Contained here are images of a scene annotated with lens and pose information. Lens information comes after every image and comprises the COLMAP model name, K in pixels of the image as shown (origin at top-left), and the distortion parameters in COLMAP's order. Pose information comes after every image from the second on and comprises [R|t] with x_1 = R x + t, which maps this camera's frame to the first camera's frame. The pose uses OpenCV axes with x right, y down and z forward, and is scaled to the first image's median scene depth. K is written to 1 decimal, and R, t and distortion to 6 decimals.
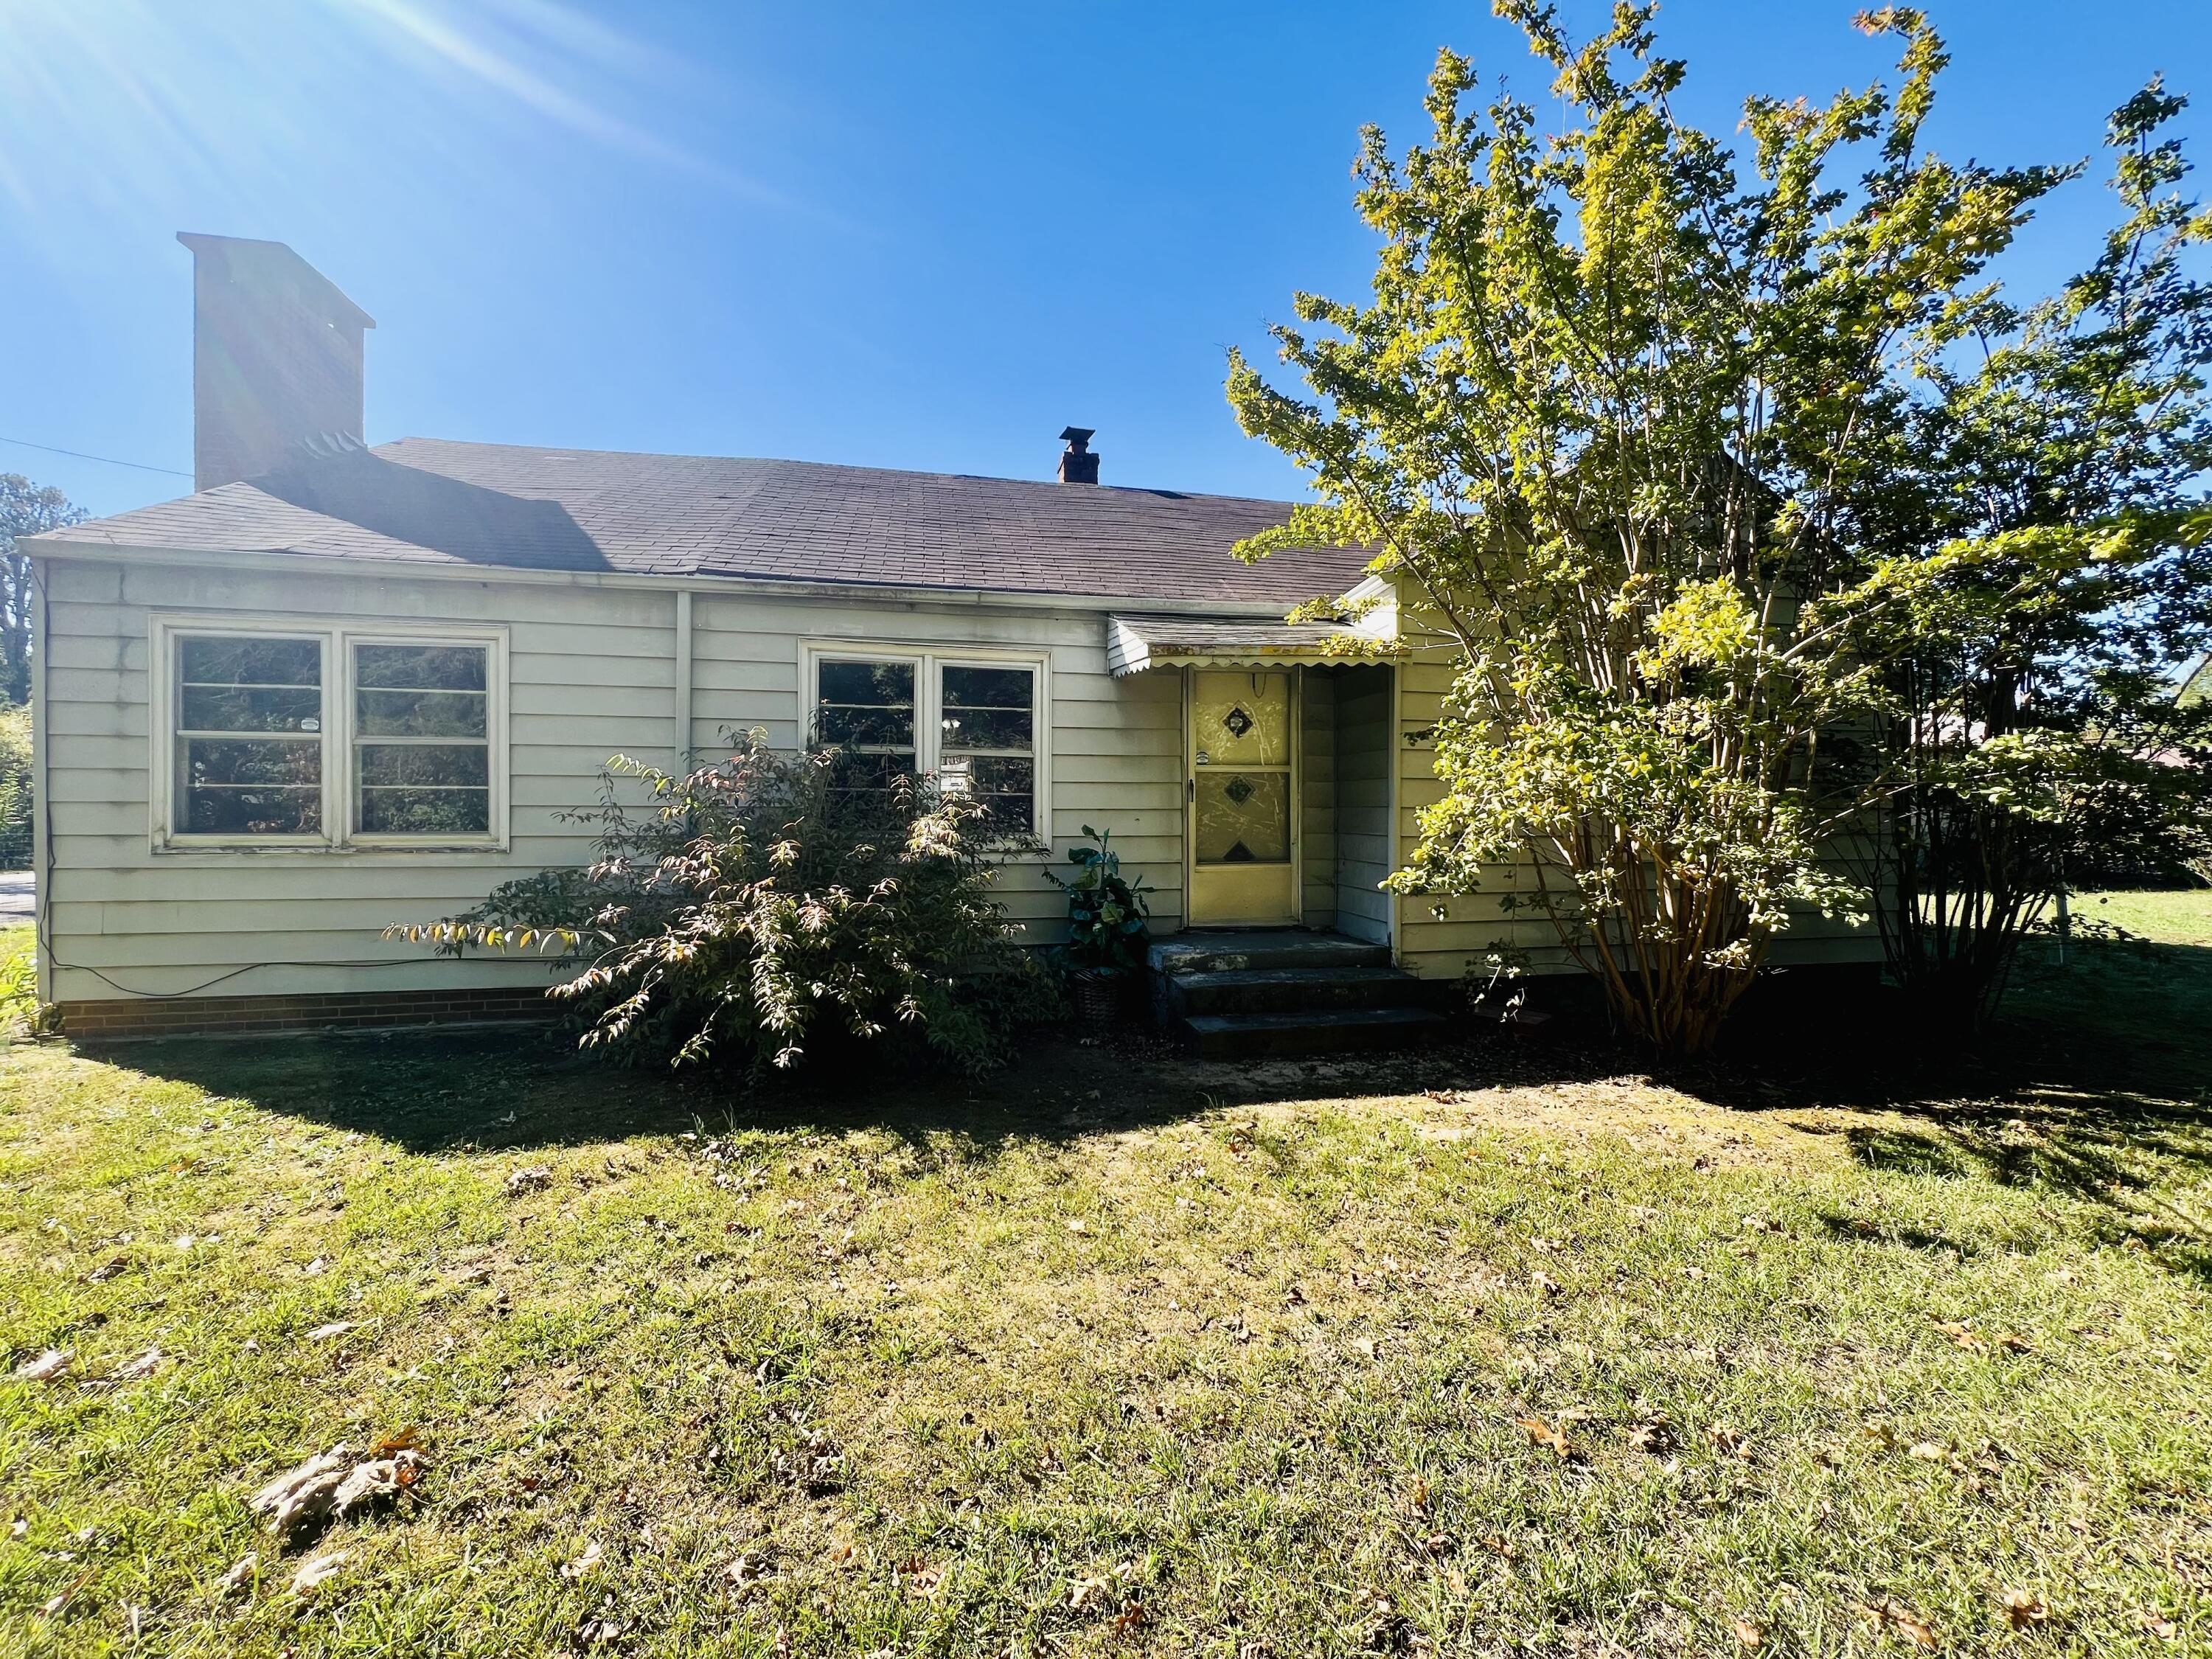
lens RADIAL K [[885.2, 0, 1097.6], [0, 885.2, 822.7], [0, 0, 1]] dist [-0.002337, 0.000599]
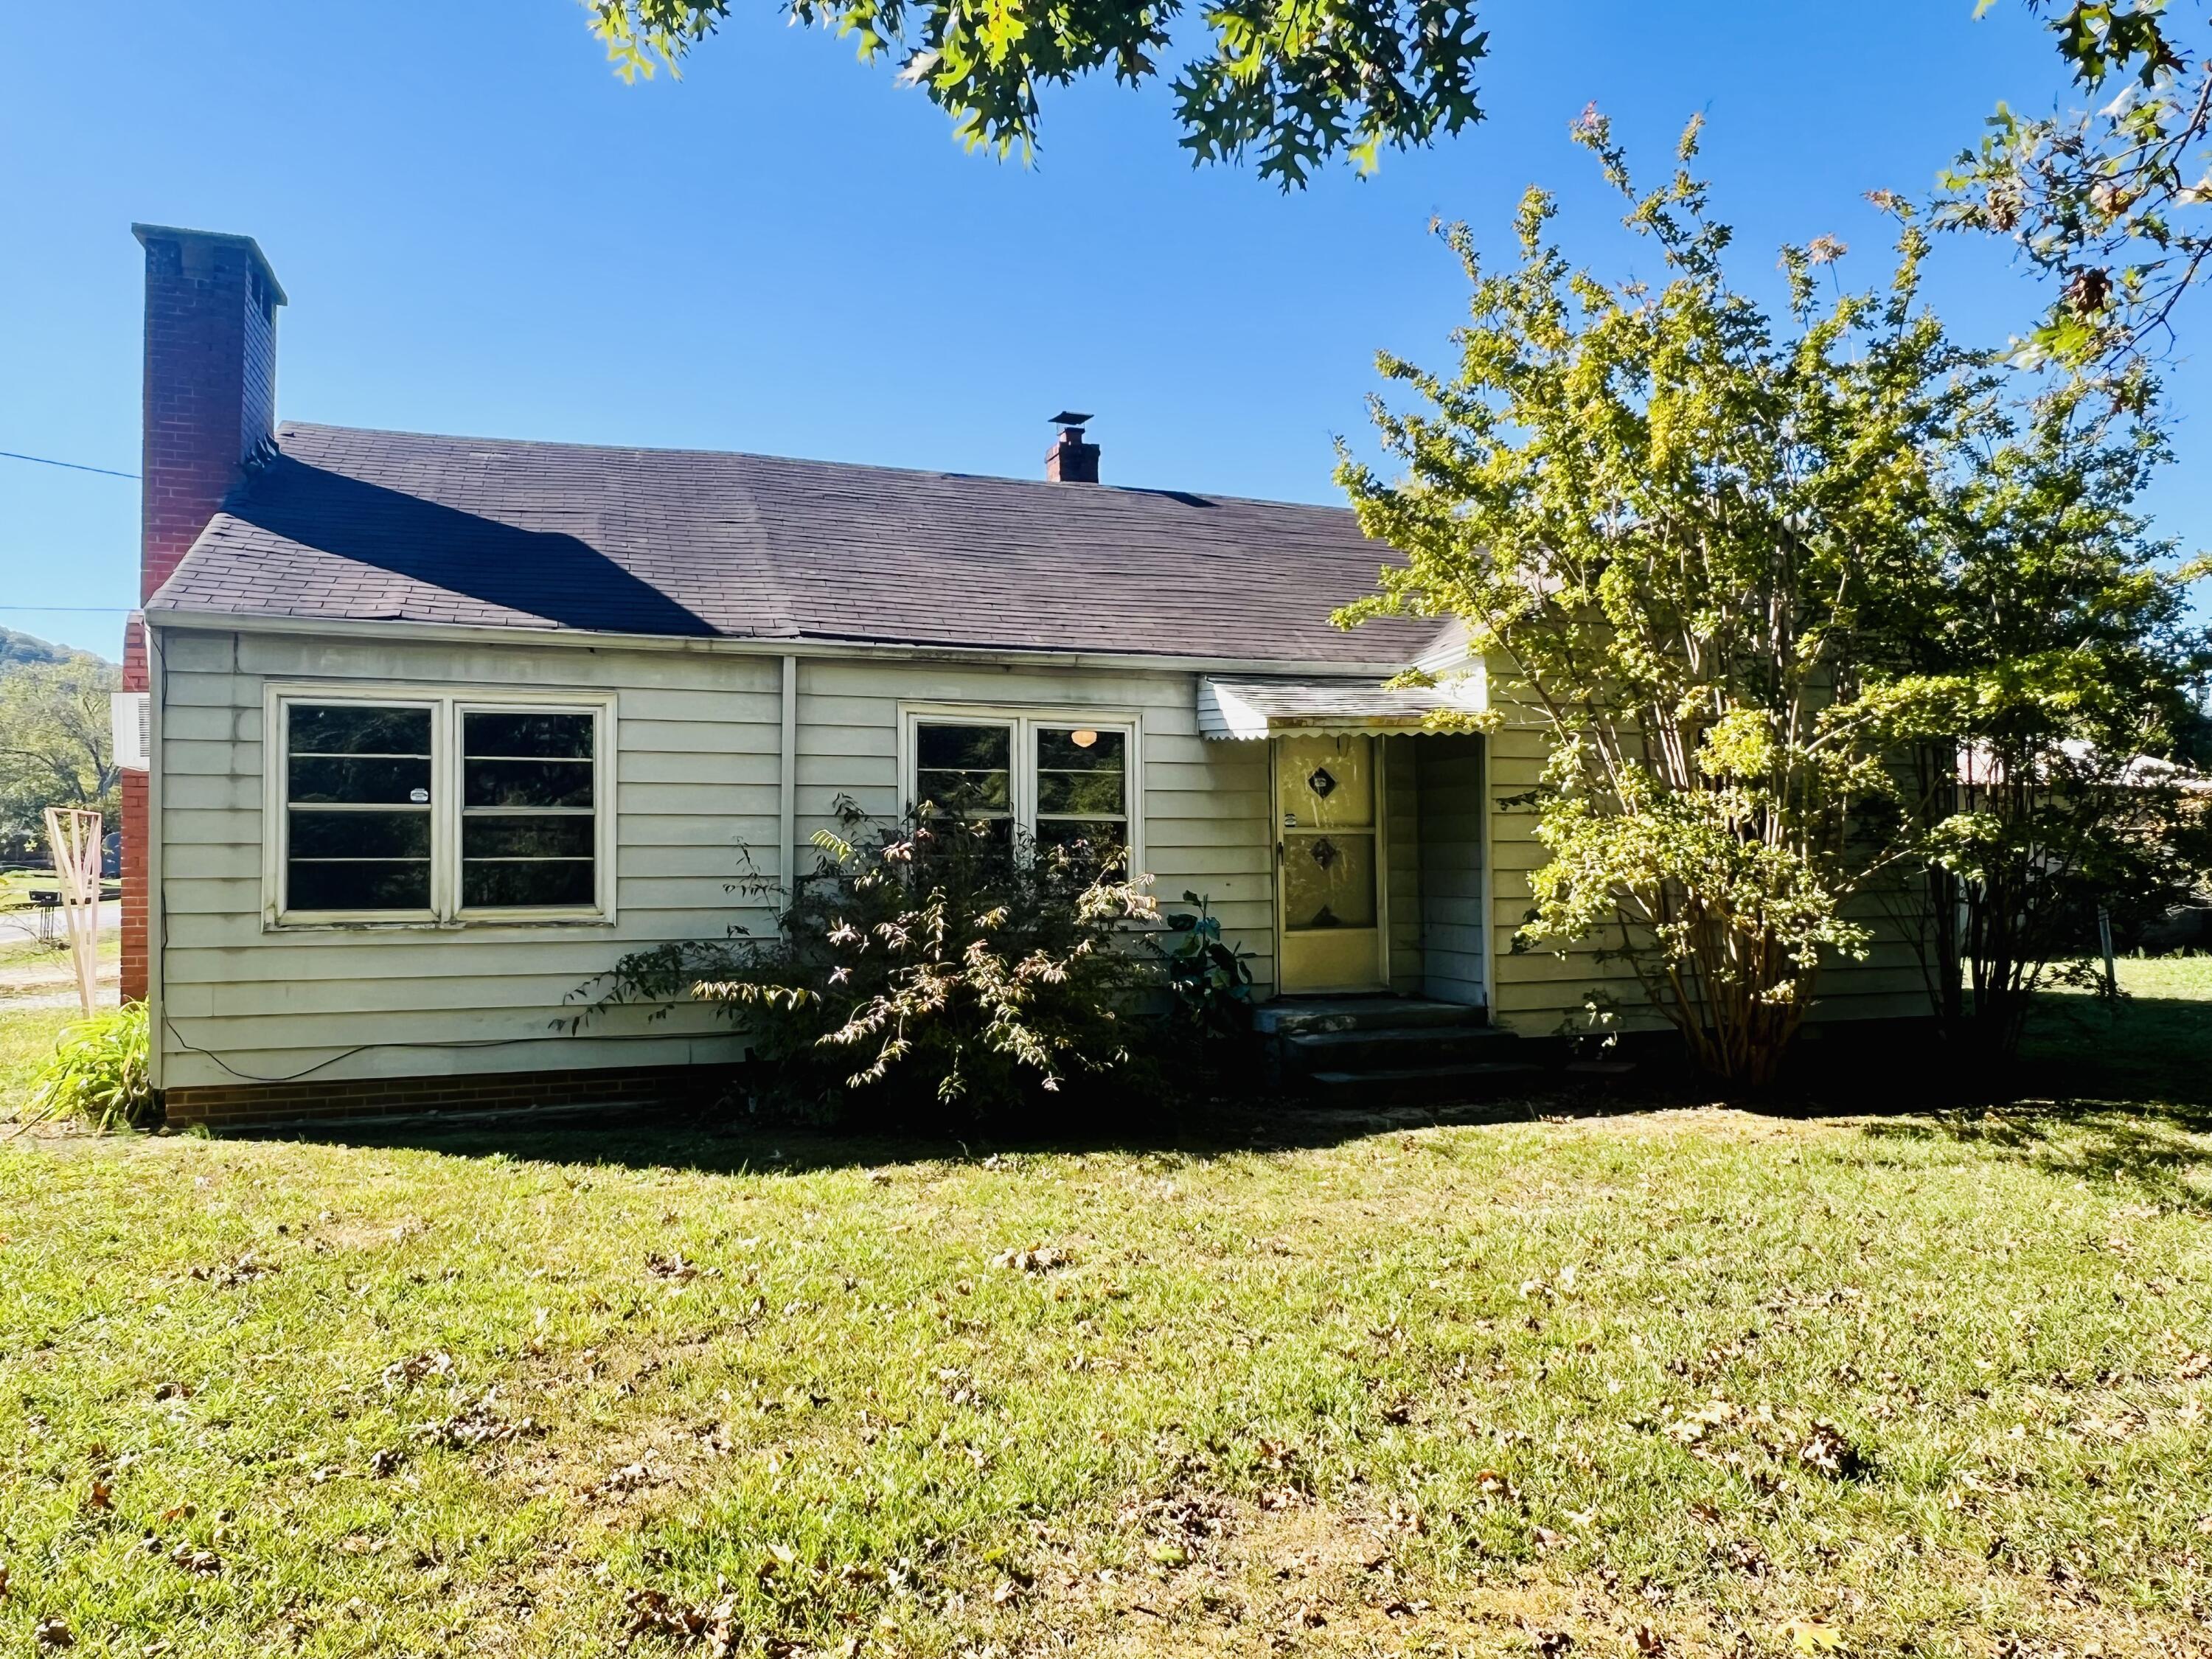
lens RADIAL K [[1479.2, 0, 1079.0], [0, 1479.2, 830.4], [0, 0, 1]] dist [-0.000424, 0.000010]
pose [[0.990963, -0.006343, 0.133983, -0.389148], [0.011485, 0.999225, -0.037644, -0.003915], [-0.133640, 0.038842, 0.990268, -0.682080]]
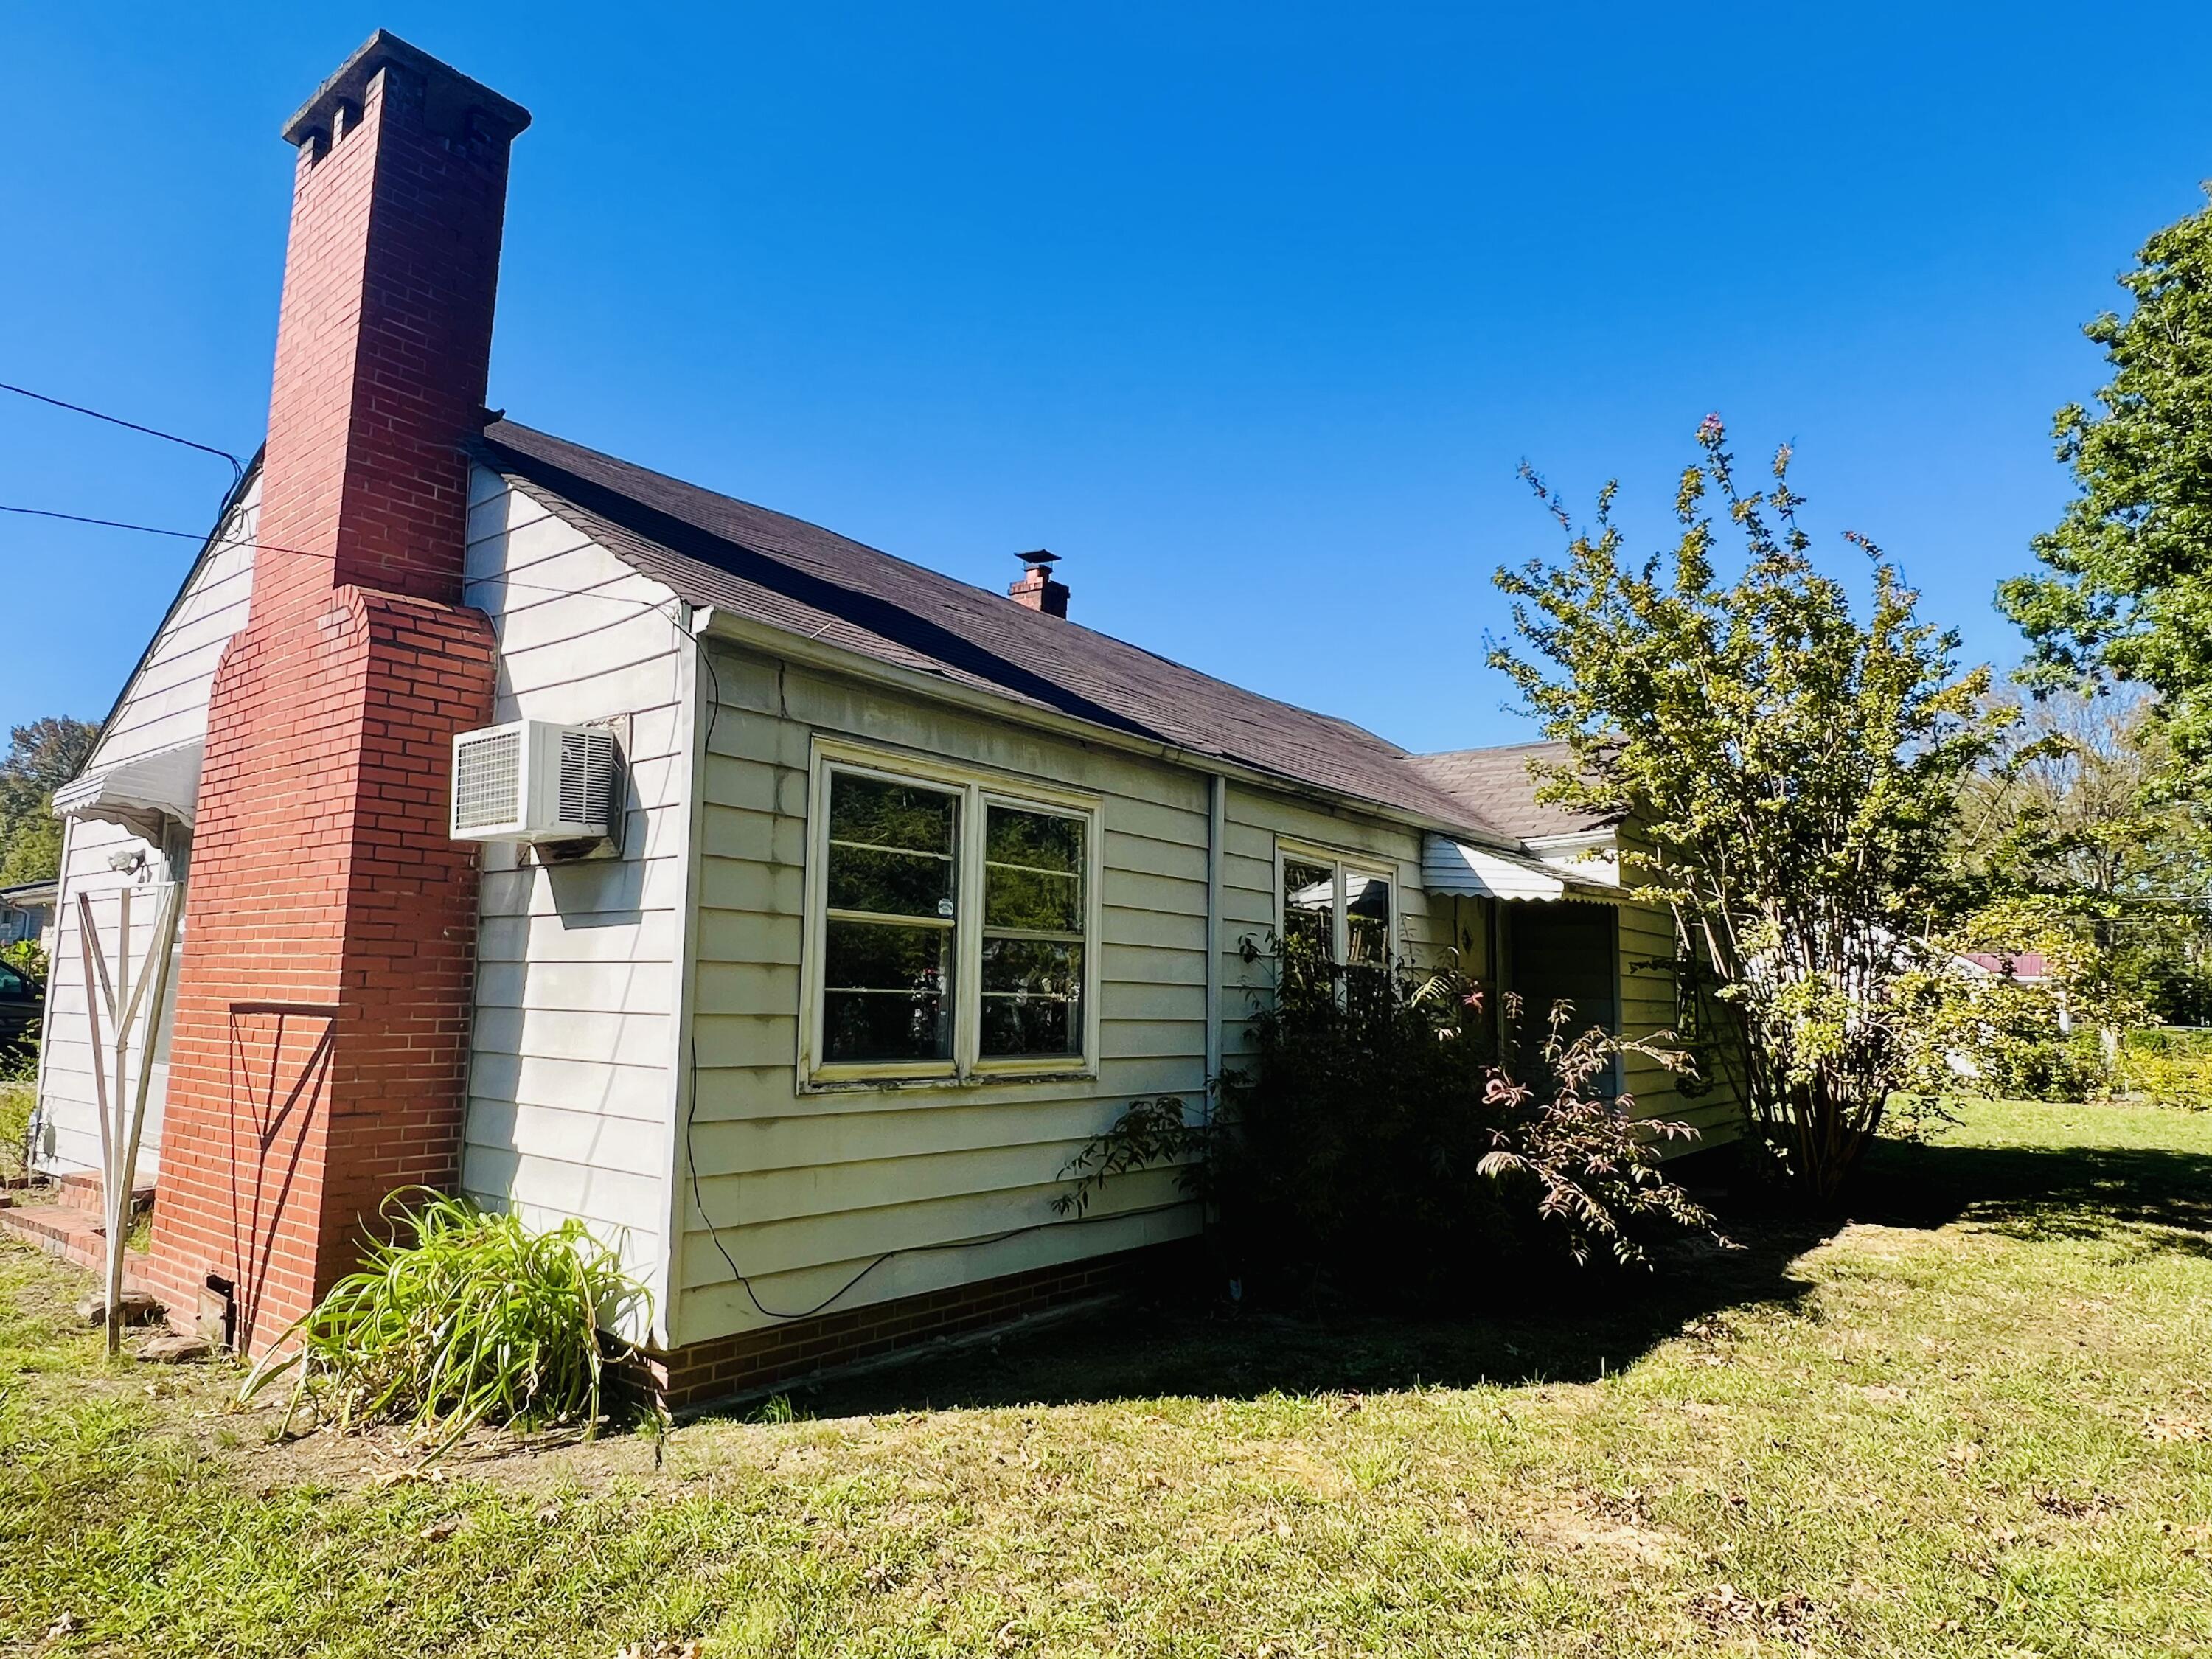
lens RADIAL K [[1327.2, 0, 1071.8], [0, 1327.2, 824.3], [0, 0, 1]] dist [-0.003119, 0.000992]
pose [[0.766051, 0.099033, 0.635105, -1.492820], [-0.015984, 0.990689, -0.135200, -0.032389], [-0.642581, 0.093418, 0.760501, 0.092914]]
